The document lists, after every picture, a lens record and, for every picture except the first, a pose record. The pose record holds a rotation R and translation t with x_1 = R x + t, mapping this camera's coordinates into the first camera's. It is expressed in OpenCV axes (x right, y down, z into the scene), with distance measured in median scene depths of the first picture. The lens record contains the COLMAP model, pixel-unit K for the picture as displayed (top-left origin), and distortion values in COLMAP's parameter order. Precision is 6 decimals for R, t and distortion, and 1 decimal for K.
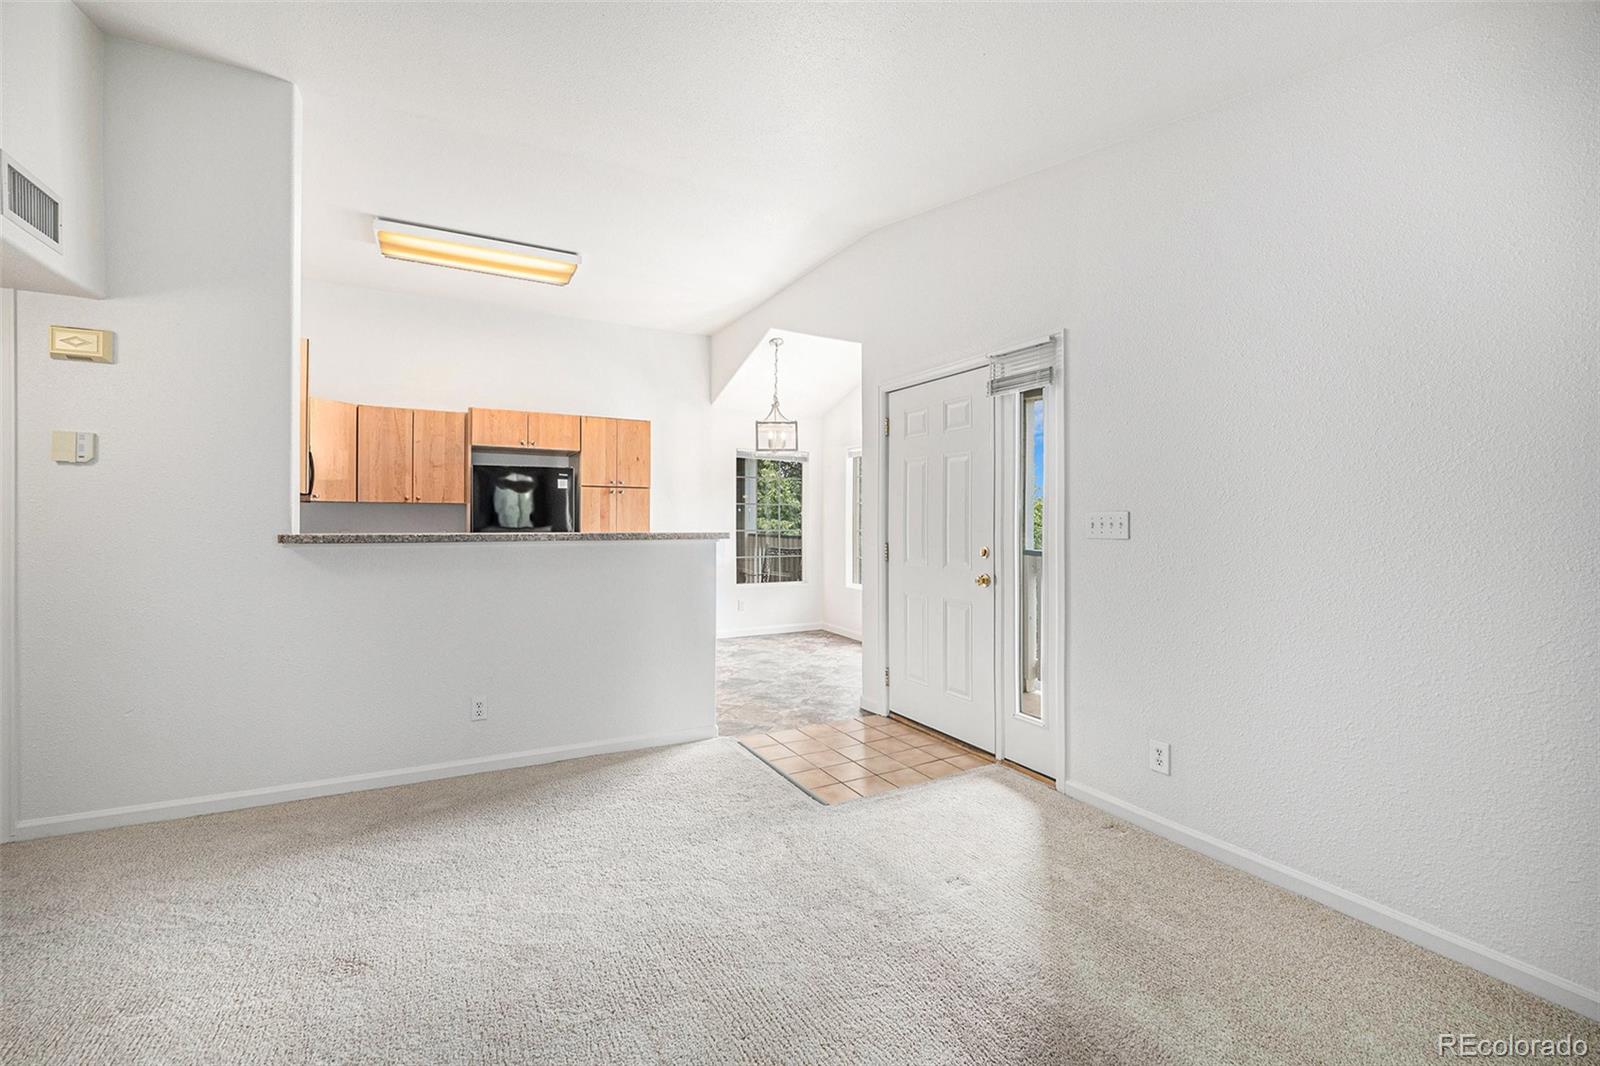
lens RADIAL K [[676.8, 0, 835.8], [0, 676.8, 540.3], [0, 0, 1]] dist [-0.000528, 0.000071]
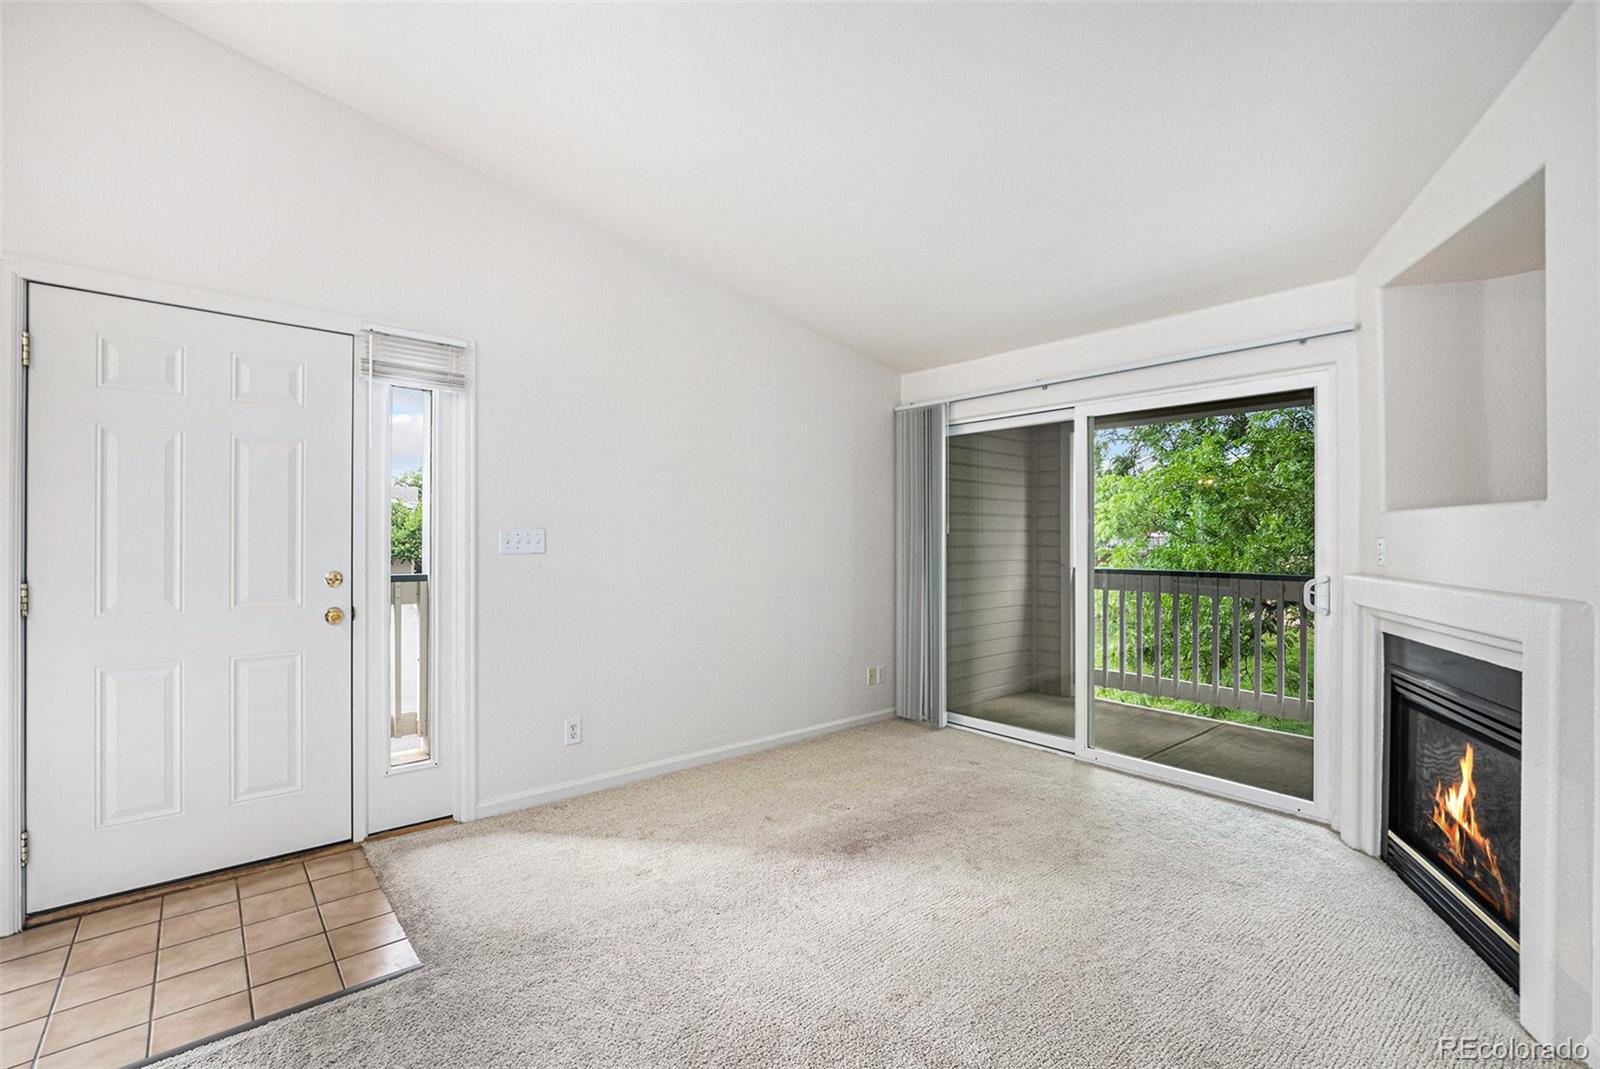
lens RADIAL K [[689.2, 0, 774.3], [0, 689.2, 535.6], [0, 0, 1]] dist [-0.000097, -0.000037]
pose [[-0.152814, 0.001759, 0.988253, -0.640458], [0.022525, 0.999745, 0.001703, -0.020528], [-0.987998, 0.022521, -0.152815, 0.661037]]
